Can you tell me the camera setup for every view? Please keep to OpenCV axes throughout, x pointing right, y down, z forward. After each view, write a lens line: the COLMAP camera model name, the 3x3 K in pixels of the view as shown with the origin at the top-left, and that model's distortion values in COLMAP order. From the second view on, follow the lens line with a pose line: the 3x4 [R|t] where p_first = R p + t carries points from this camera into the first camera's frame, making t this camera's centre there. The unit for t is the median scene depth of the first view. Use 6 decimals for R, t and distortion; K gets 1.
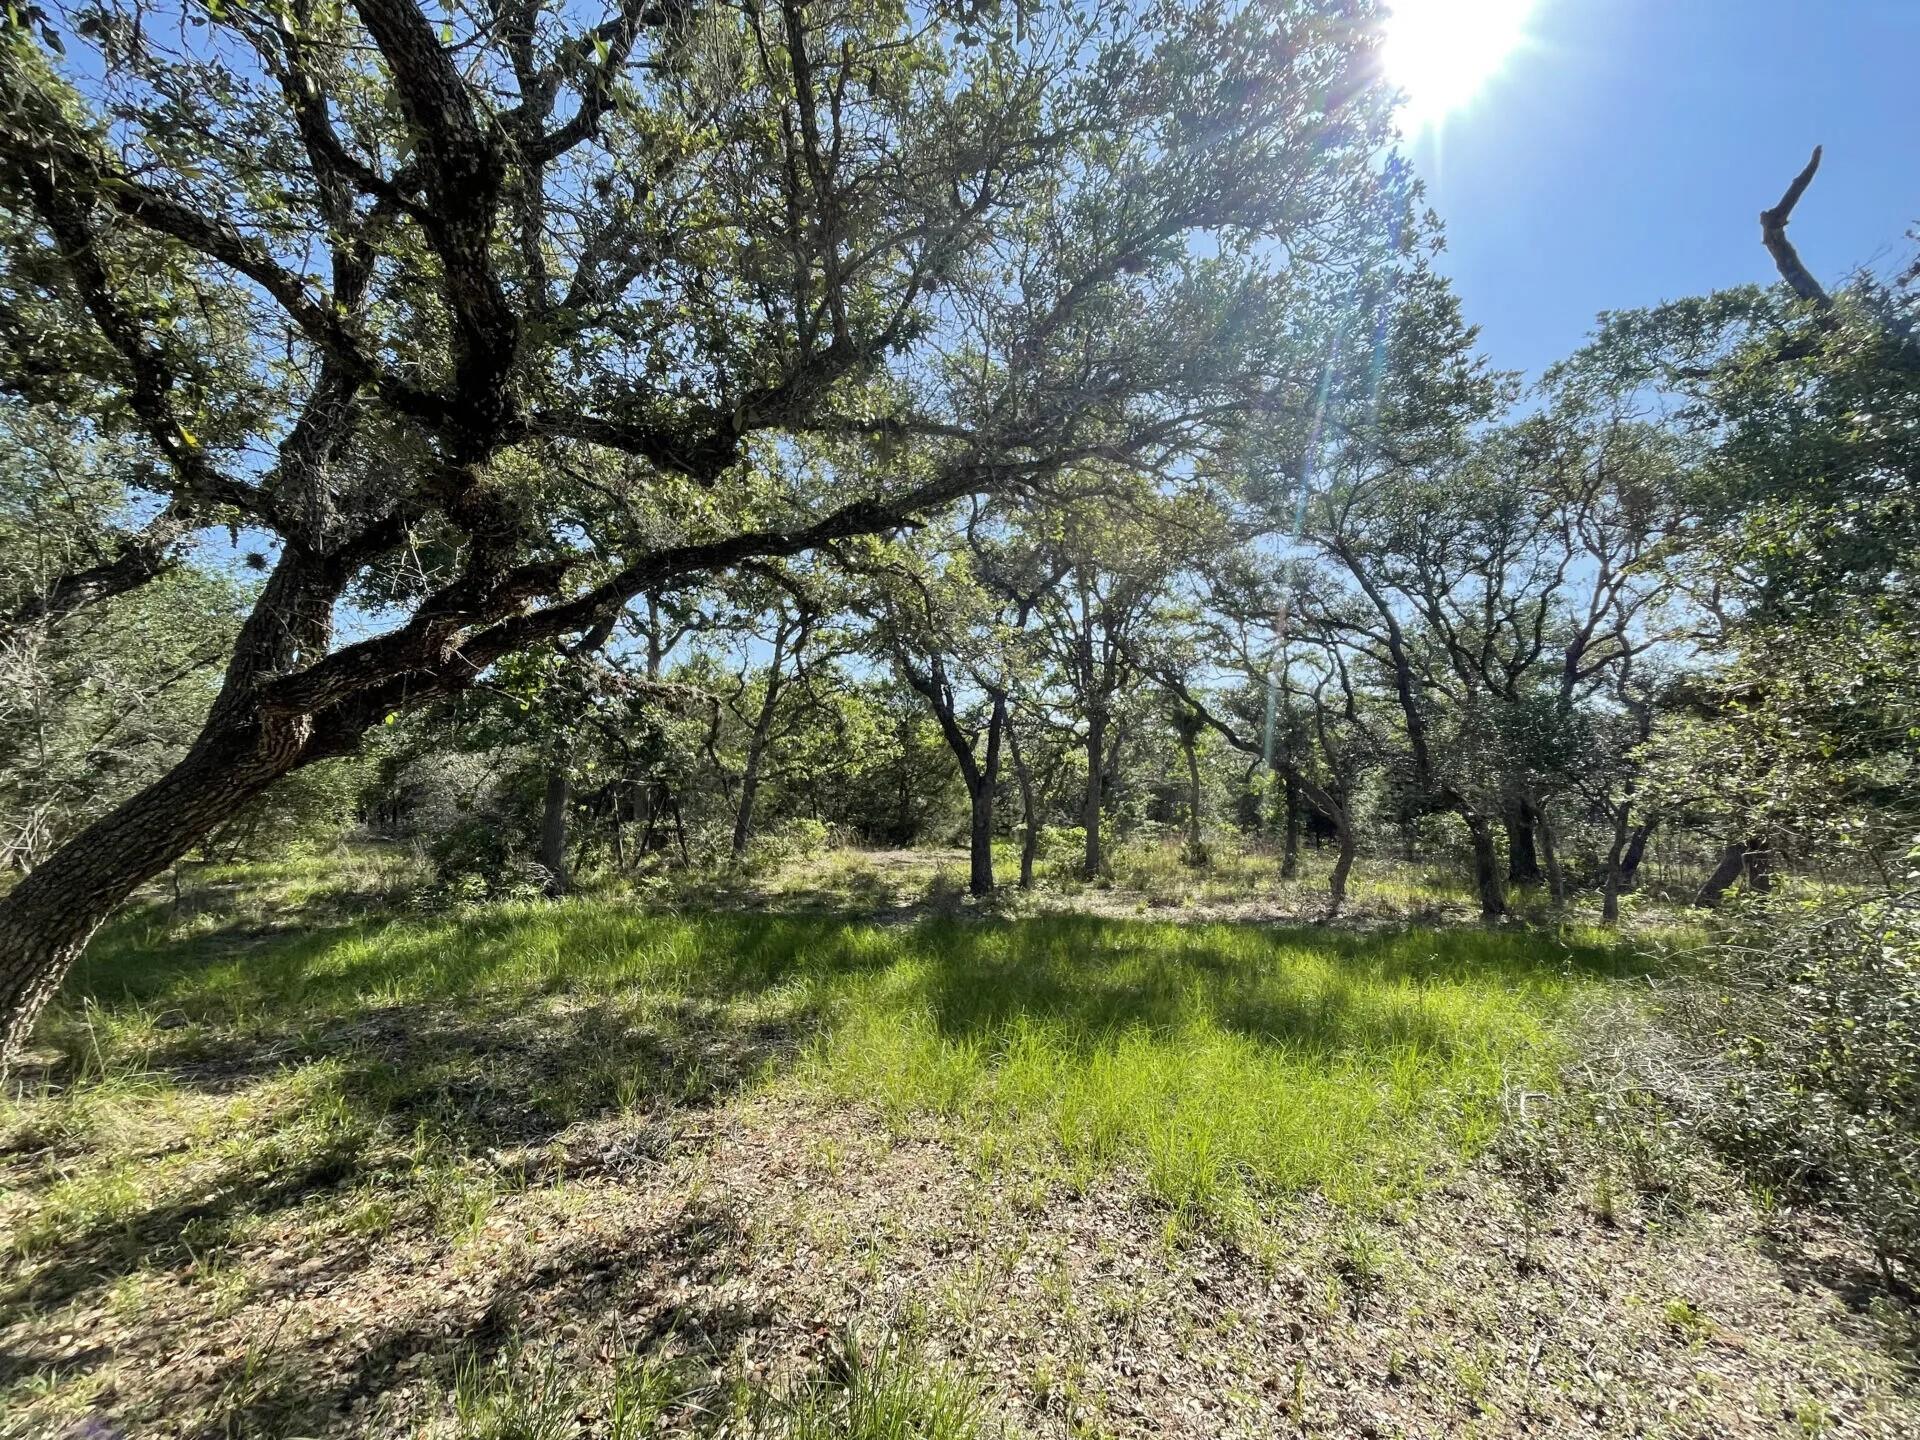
lens RADIAL K [[776.0, 0, 961.7], [0, 776.0, 719.6], [0, 0, 1]] dist [-0.000325, -0.001423]
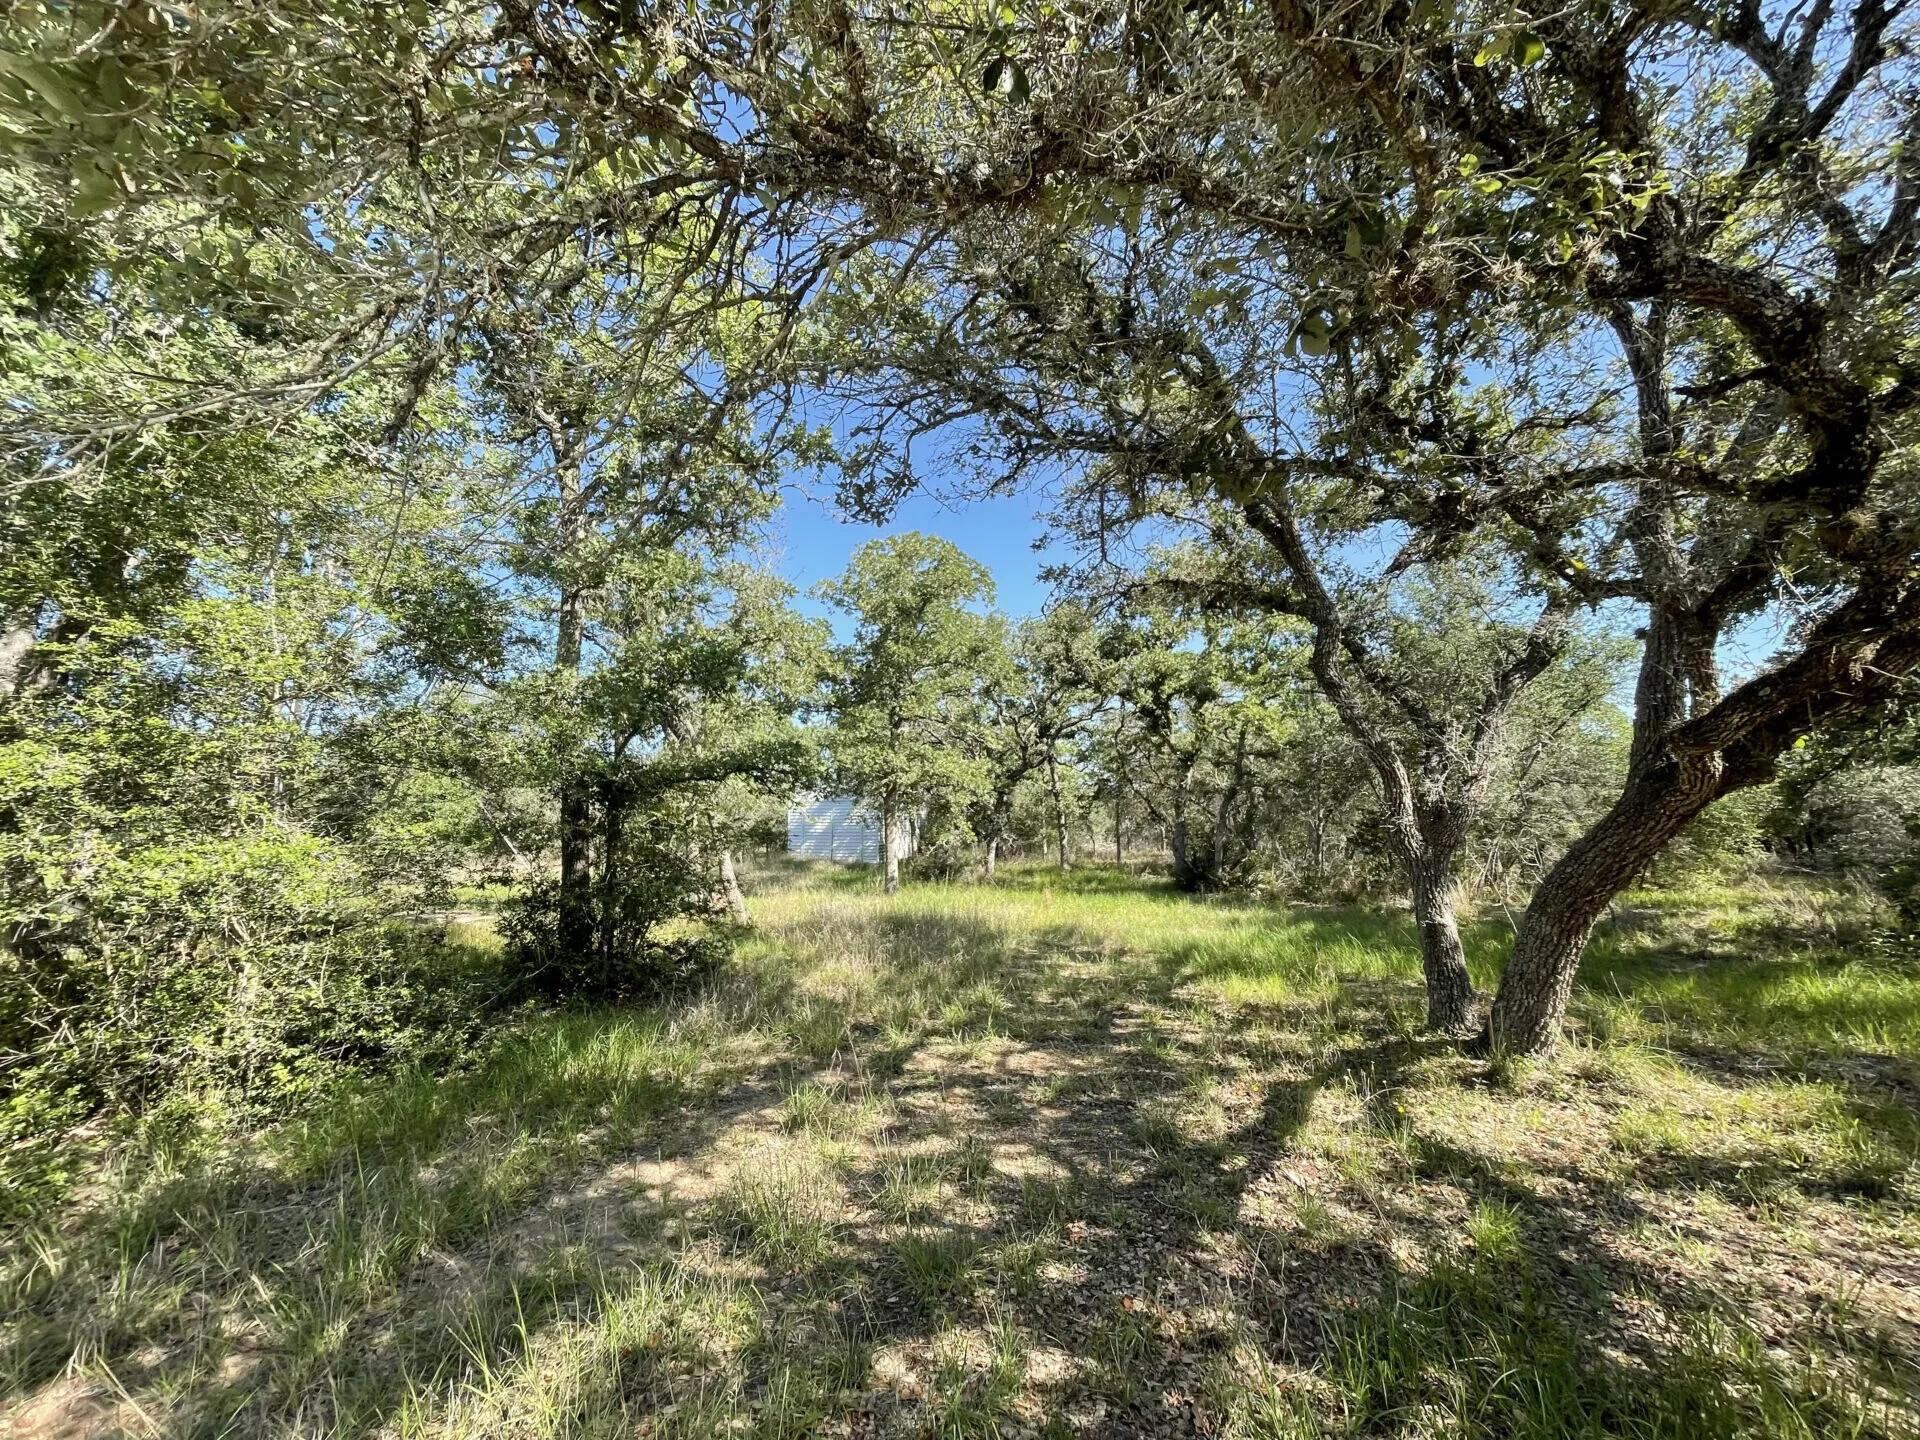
lens RADIAL K [[776.0, 0, 958.9], [0, 776.0, 712.6], [0, 0, 1]] dist [-0.000325, -0.001423]
pose [[0.120442, -0.169430, -0.978155, 0.083508], [0.123215, 0.980260, -0.154623, -0.014339], [0.985044, -0.101901, 0.138941, -0.147575]]
